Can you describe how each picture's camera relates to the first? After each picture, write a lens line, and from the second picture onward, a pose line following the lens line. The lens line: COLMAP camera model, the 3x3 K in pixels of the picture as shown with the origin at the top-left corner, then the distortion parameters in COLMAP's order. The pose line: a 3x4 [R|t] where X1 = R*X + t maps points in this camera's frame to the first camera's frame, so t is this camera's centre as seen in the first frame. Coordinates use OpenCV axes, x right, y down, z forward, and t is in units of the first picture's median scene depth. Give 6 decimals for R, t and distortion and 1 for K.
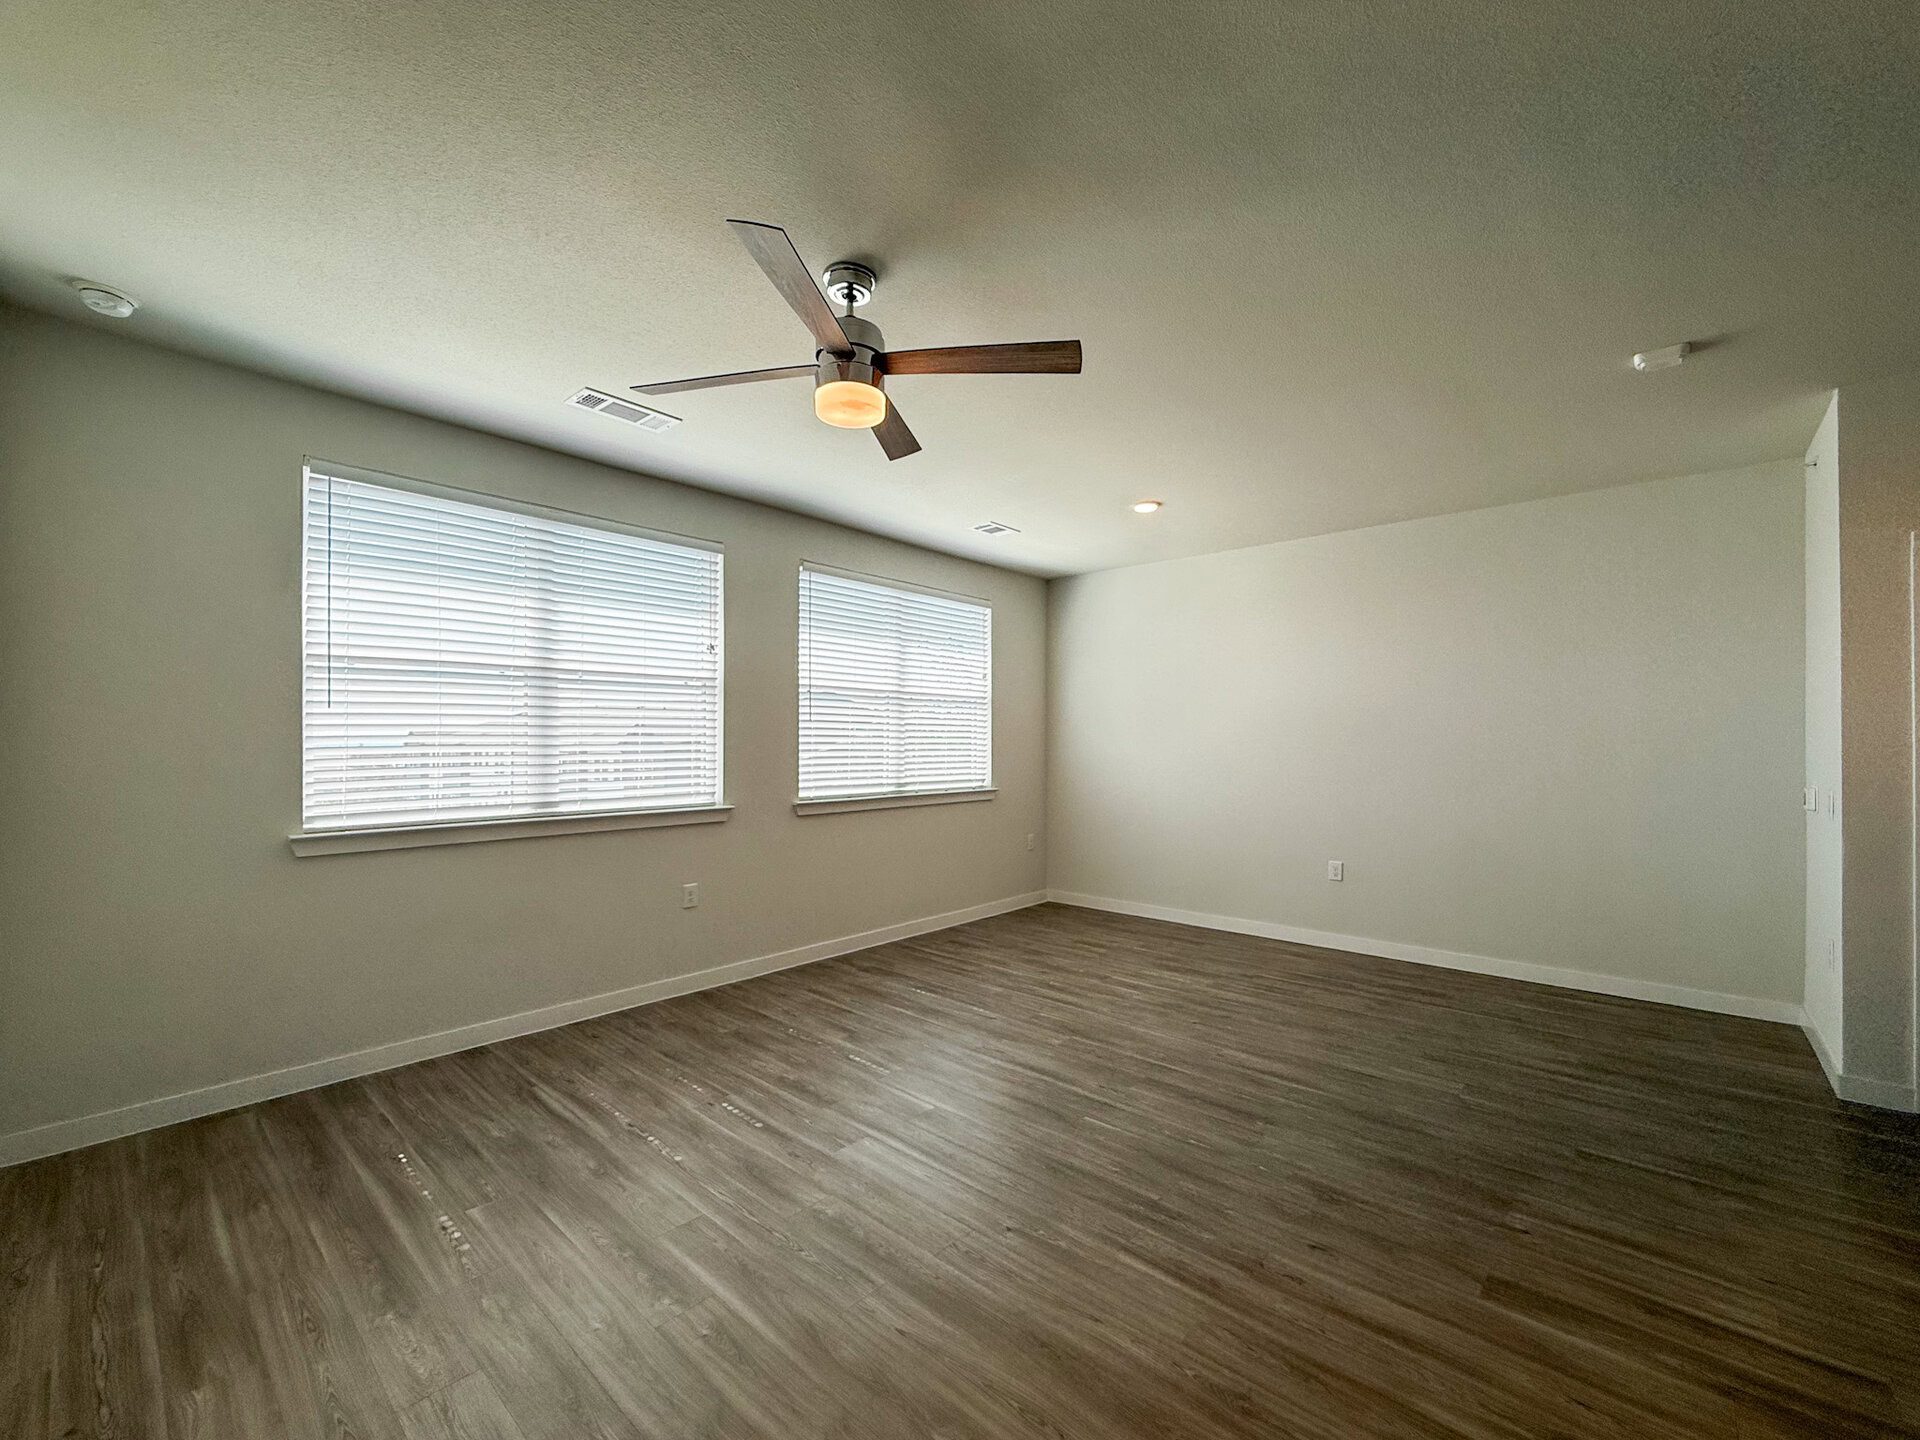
lens RADIAL K [[790.5, 0, 915.9], [0, 790.5, 732.0], [0, 0, 1]] dist [-0.000280, -0.000022]
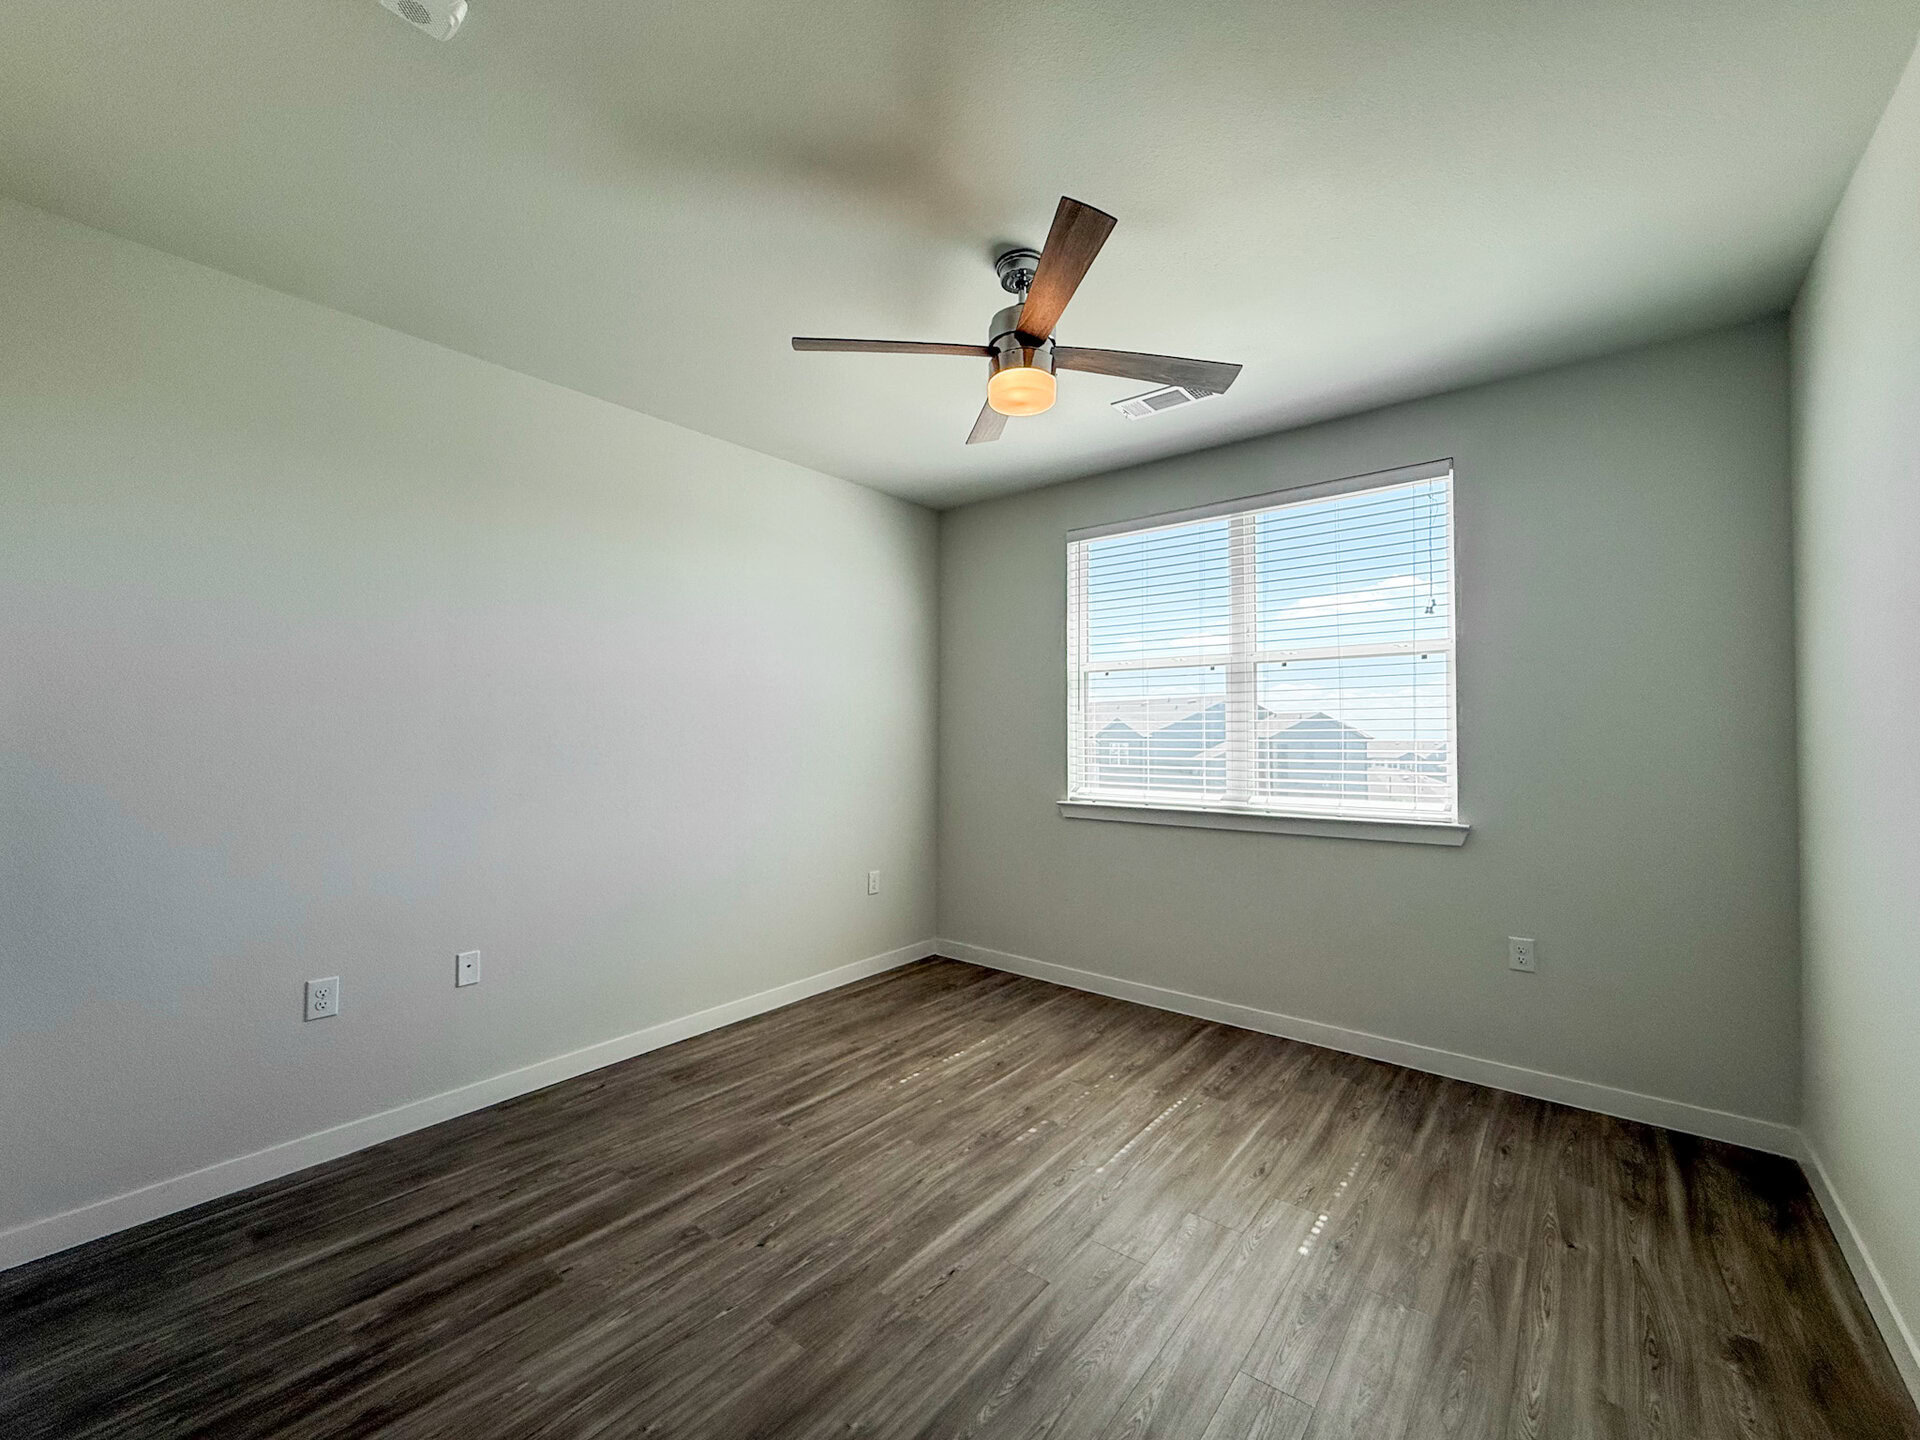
lens RADIAL K [[790.5, 0, 915.9], [0, 790.5, 732.0], [0, 0, 1]] dist [-0.000280, -0.000022]
pose [[0.039434, -0.007175, -0.999196, 0.621561], [0.018533, 0.999807, -0.006448, 0.008158], [0.999050, -0.018264, 0.039559, 0.654597]]
